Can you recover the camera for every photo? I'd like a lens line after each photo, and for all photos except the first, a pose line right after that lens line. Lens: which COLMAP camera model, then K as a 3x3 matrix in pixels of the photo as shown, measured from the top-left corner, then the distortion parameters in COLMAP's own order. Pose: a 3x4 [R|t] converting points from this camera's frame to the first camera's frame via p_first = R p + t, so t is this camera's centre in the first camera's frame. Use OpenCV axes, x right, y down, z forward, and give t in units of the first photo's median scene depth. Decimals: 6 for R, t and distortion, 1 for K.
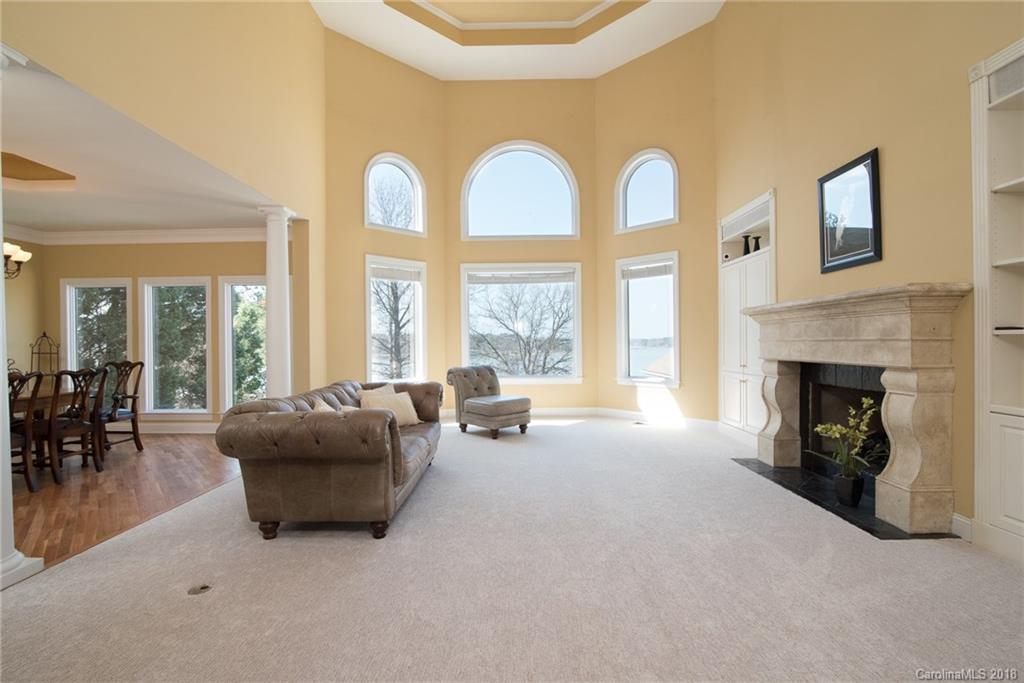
lens RADIAL K [[472.1, 0, 512.0], [0, 472.1, 341.5], [0, 0, 1]] dist [-0.010591, 0.000856]
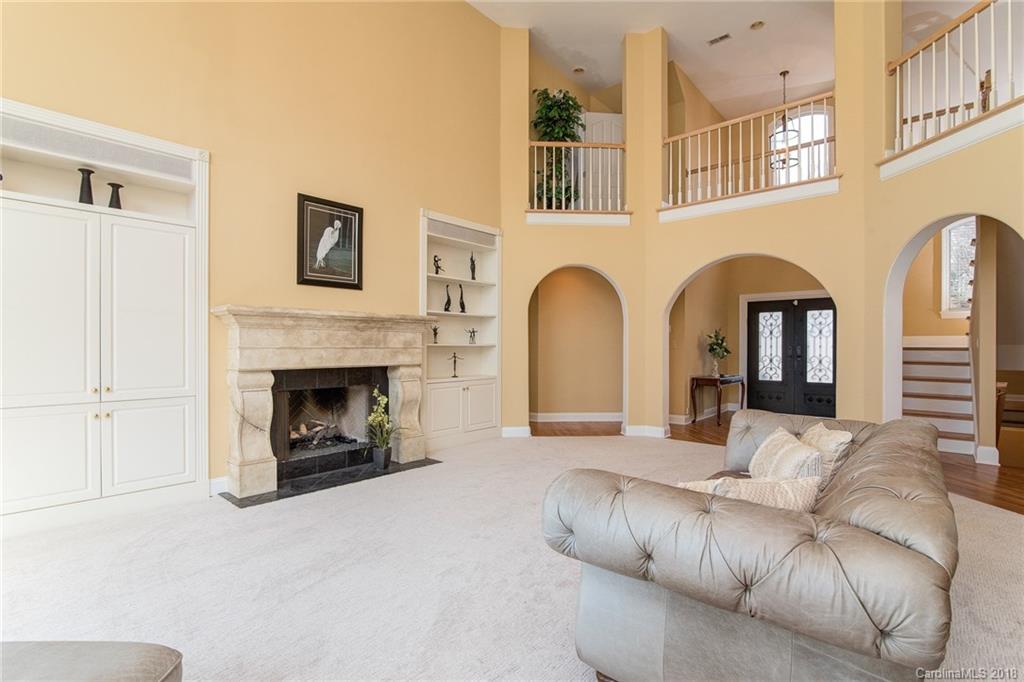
lens RADIAL K [[478.6, 0, 510.7], [0, 478.6, 345.0], [0, 0, 1]] dist [-0.020765, -0.000198]
pose [[-0.756280, 0.003643, 0.654237, -0.257179], [-0.001027, 0.999977, -0.006756, -0.001235], [-0.654247, -0.005781, -0.756259, 0.976879]]
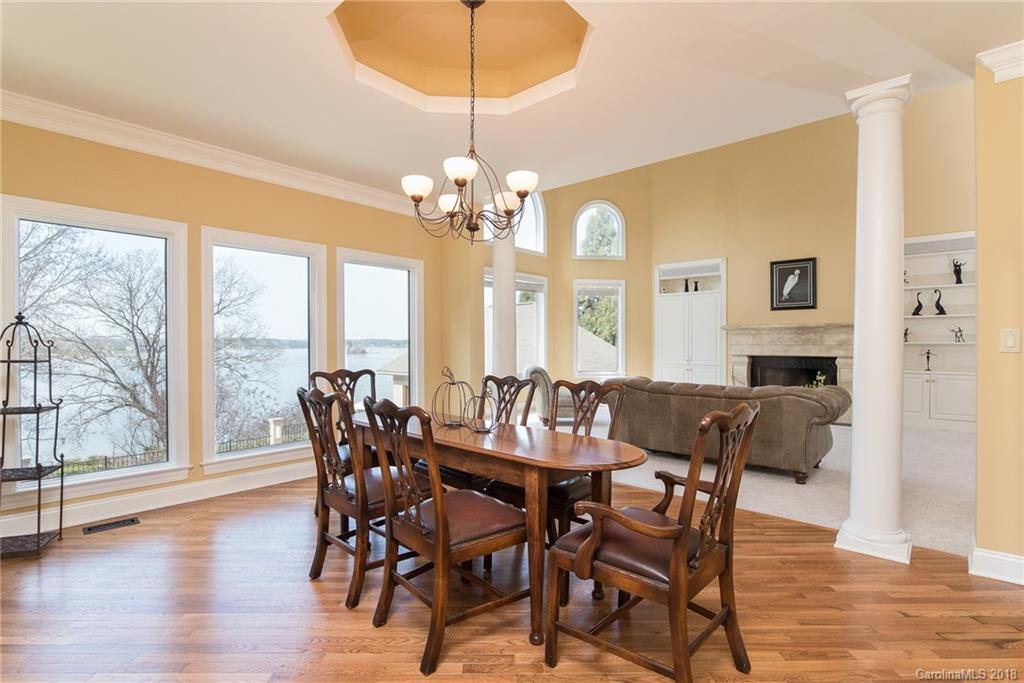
lens RADIAL K [[481.1, 0, 506.7], [0, 481.1, 345.0], [0, 0, 1]] dist [-0.012519, -0.000169]
pose [[0.662744, 0.005709, 0.748824, -1.020334], [-0.007288, 0.999973, -0.001174, 0.005538], [-0.748810, -0.004680, 0.662768, 0.329165]]
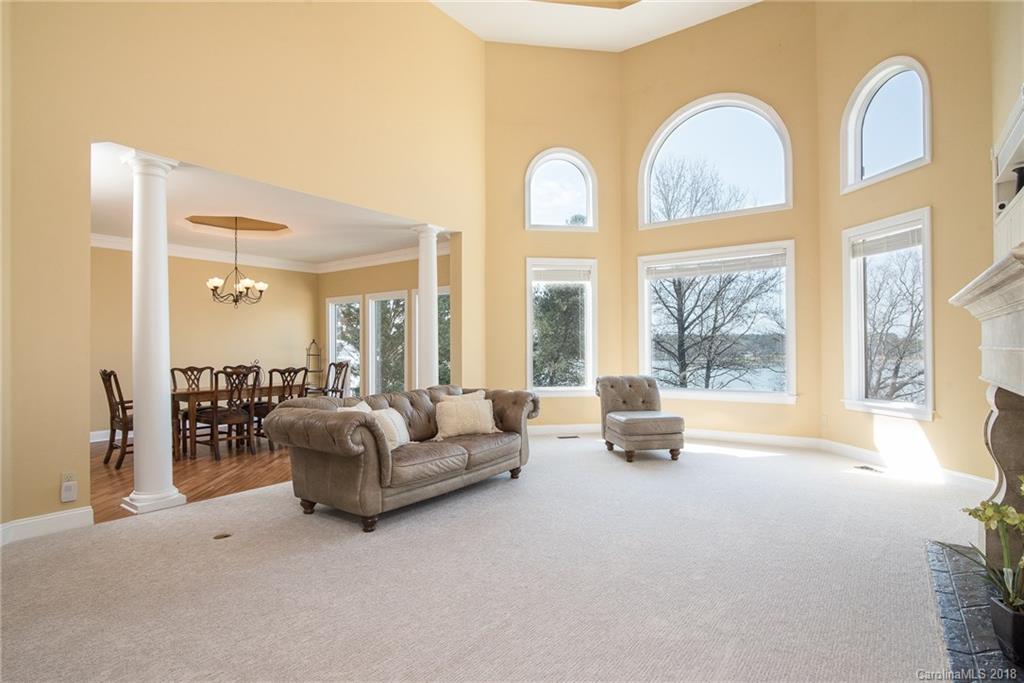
lens RADIAL K [[527.2, 0, 512.0], [0, 527.2, 341.5], [0, 0, 1]] dist [-0.003660, -0.001220]
pose [[0.814764, -0.002936, -0.579785, 0.324151], [0.000776, 0.999992, -0.003973, -0.006816], [0.579792, 0.002787, 0.814760, 0.096185]]
